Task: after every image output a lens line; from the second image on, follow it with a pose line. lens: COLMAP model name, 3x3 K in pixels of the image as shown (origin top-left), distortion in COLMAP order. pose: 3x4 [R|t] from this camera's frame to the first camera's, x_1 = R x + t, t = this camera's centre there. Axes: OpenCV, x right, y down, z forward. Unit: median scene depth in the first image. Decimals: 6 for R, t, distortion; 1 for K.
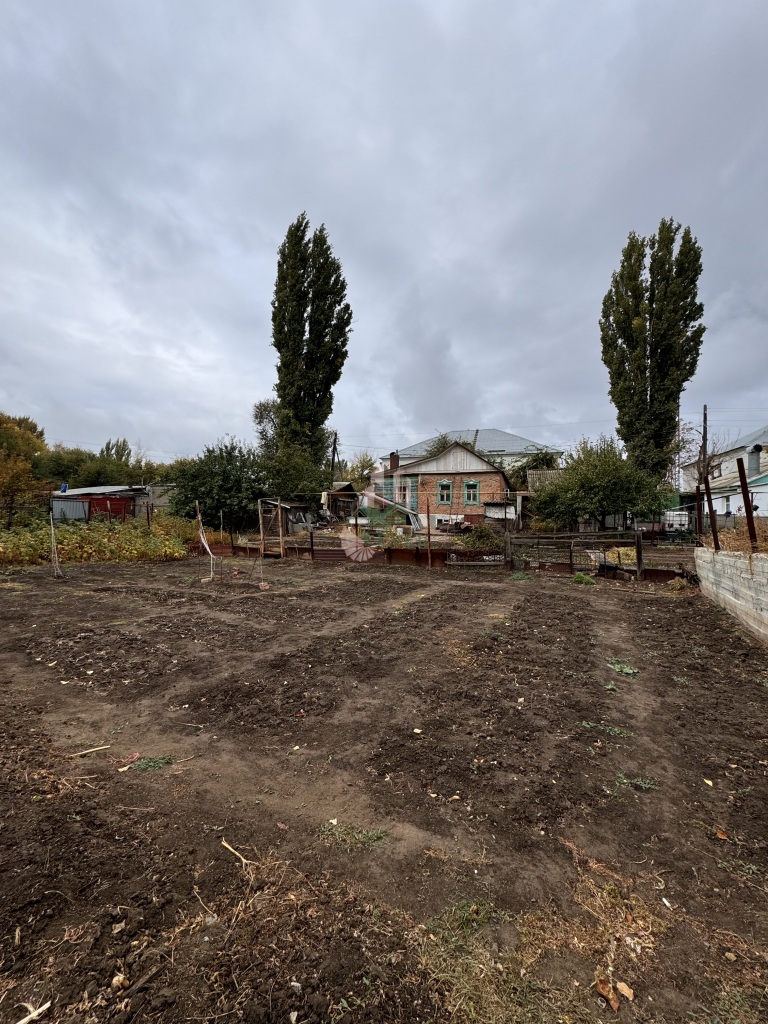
lens RADIAL K [[407.3, 0, 385.0], [0, 407.3, 512.9], [0, 0, 1]] dist [-0.005184, 0.000954]
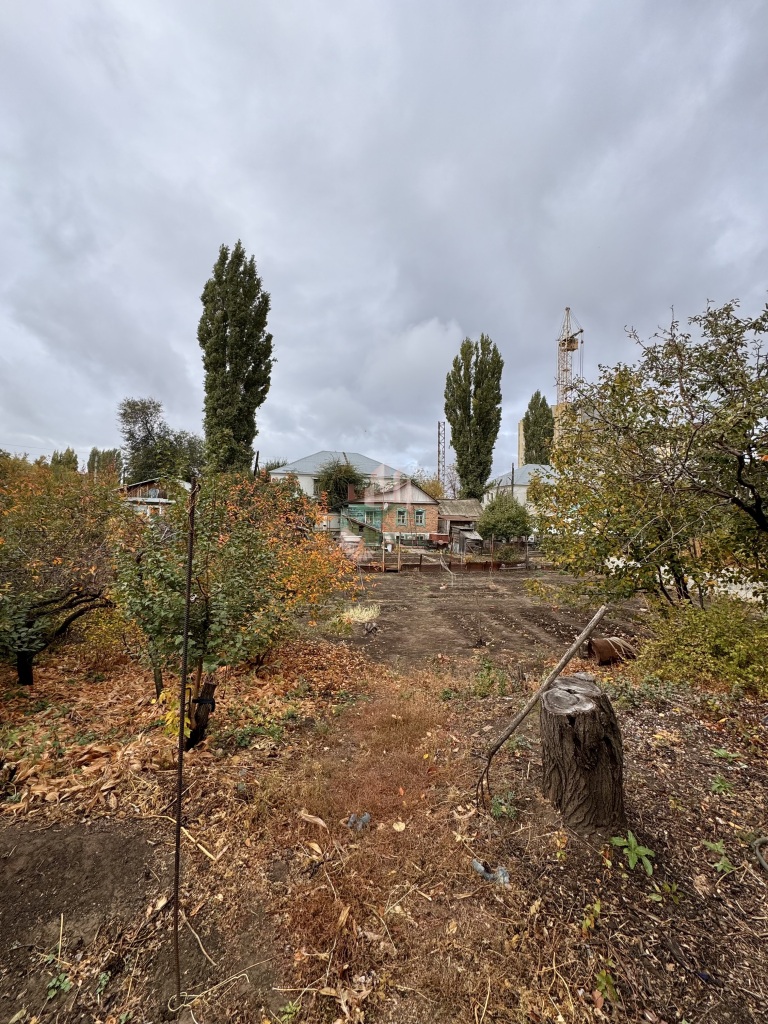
lens RADIAL K [[407.3, 0, 382.2], [0, 407.3, 514.6], [0, 0, 1]] dist [-0.005184, 0.000954]
pose [[0.839951, 0.009737, 0.542576, -1.193577], [-0.015796, 0.999854, 0.006510, -0.116695], [-0.542433, -0.014039, 0.839982, -0.240366]]
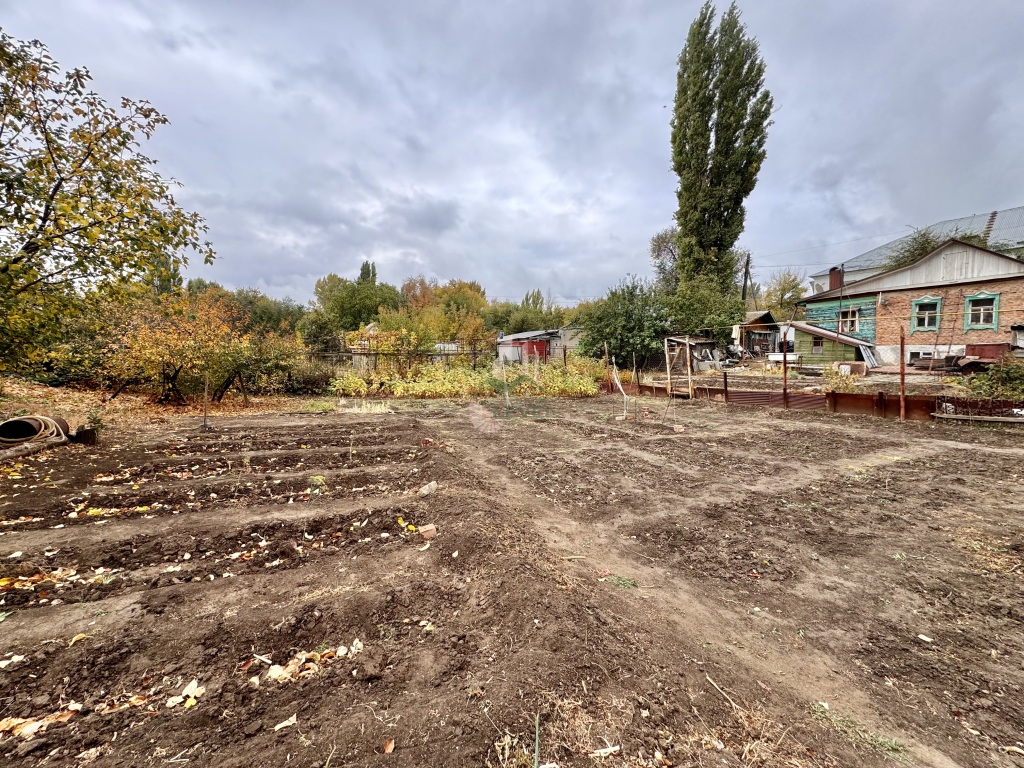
lens RADIAL K [[407.3, 0, 511.2], [0, 407.3, 384.3], [0, 0, 1]] dist [-0.005184, 0.000954]
pose [[0.804765, 0.018681, -0.593299, -0.026648], [0.033108, 0.996536, 0.076286, -0.011442], [0.592669, -0.081035, 0.801359, -0.018577]]
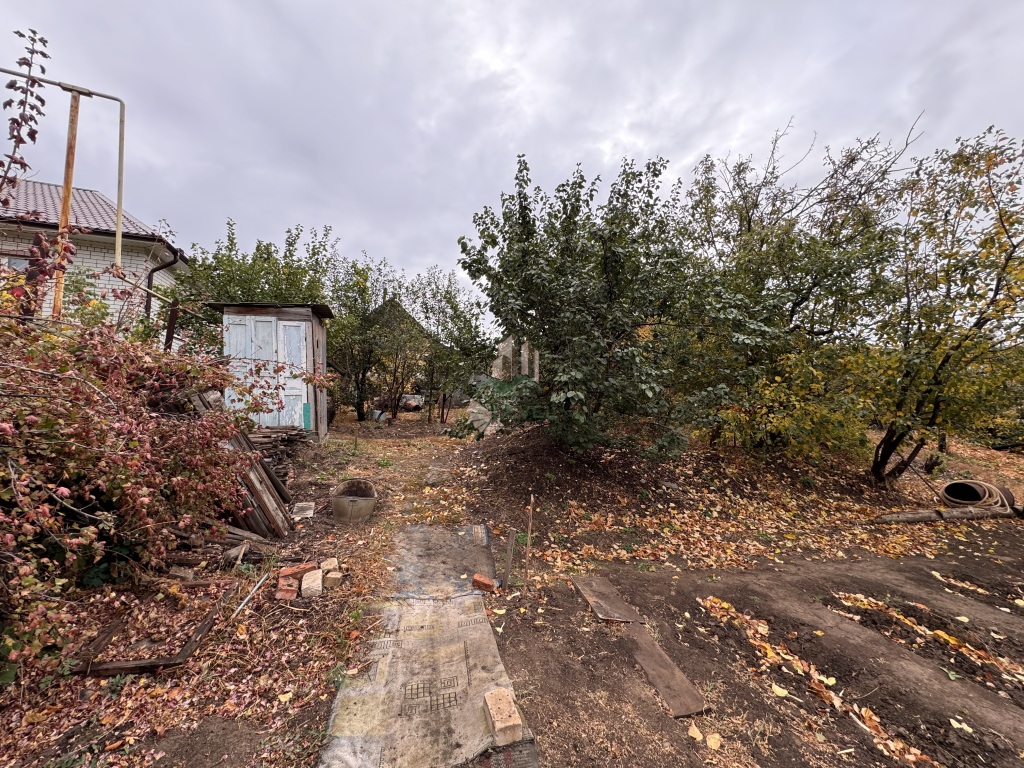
lens RADIAL K [[407.3, 0, 513.4], [0, 407.3, 384.0], [0, 0, 1]] dist [-0.005184, 0.000954]
pose [[-0.701563, -0.071375, -0.709024, -0.014211], [-0.010721, 0.995916, -0.089648, -0.022951], [0.712527, -0.055292, -0.699463, -0.023538]]
